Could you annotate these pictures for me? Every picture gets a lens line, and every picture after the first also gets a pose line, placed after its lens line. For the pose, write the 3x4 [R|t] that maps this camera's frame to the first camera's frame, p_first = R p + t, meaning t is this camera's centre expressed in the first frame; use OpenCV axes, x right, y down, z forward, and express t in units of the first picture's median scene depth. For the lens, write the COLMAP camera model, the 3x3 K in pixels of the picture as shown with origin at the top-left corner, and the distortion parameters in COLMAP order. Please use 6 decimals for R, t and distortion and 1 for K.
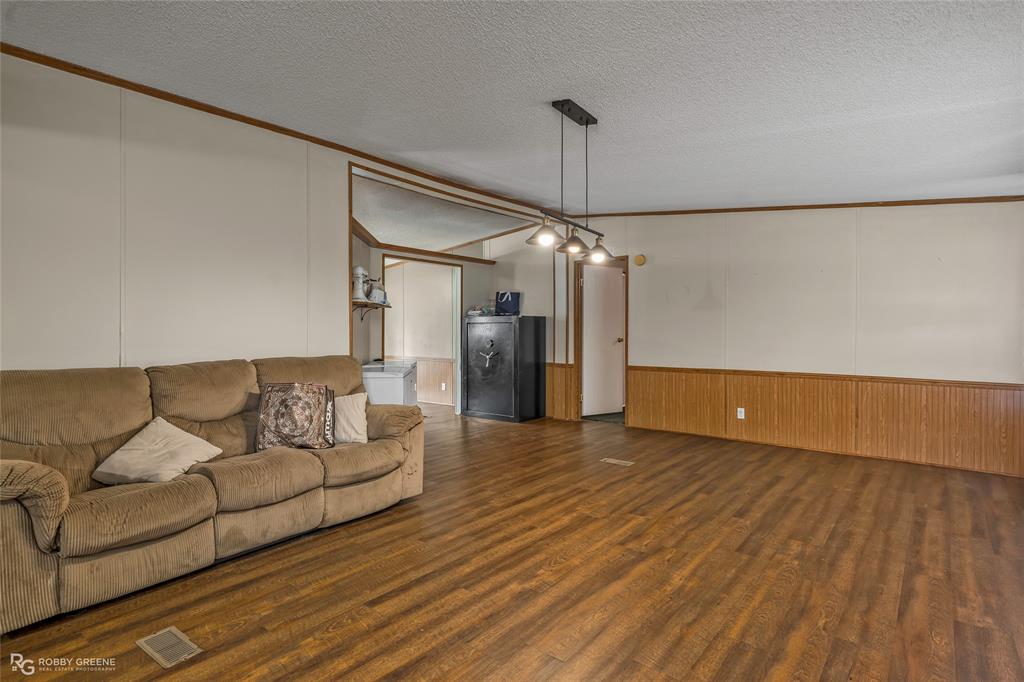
lens RADIAL K [[573.8, 0, 512.4], [0, 573.8, 336.9], [0, 0, 1]] dist [-0.002129, 0.000533]
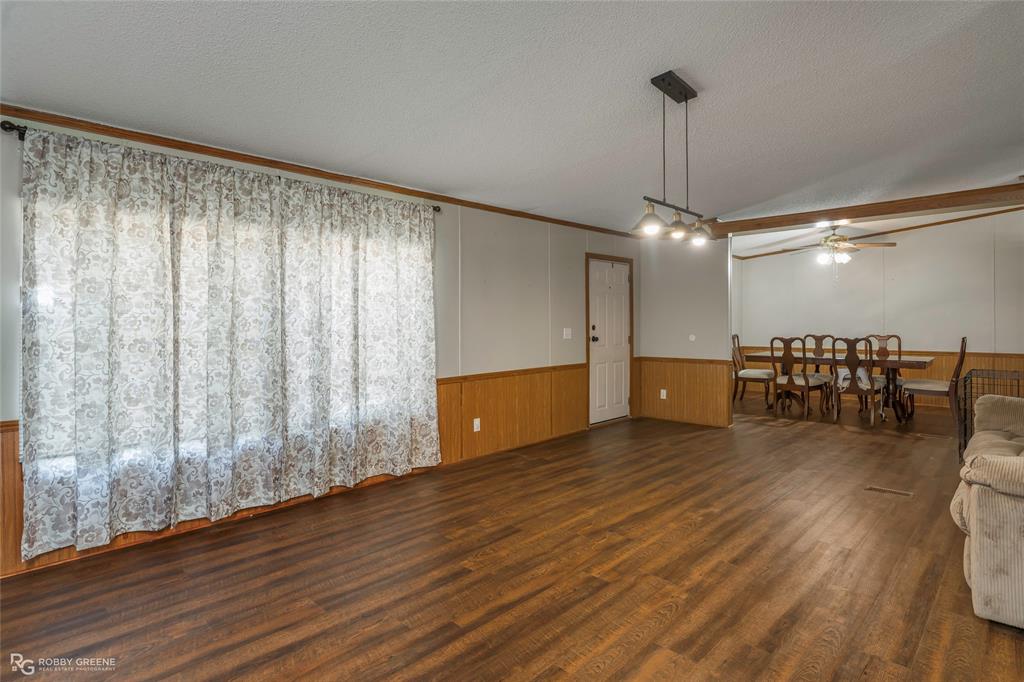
lens RADIAL K [[573.8, 0, 511.1], [0, 573.8, 334.9], [0, 0, 1]] dist [-0.002129, 0.000533]
pose [[-0.995963, 0.006191, 0.089549, 0.278250], [0.009706, 0.999197, 0.038871, -0.028905], [-0.089237, 0.039583, -0.995224, 1.833439]]
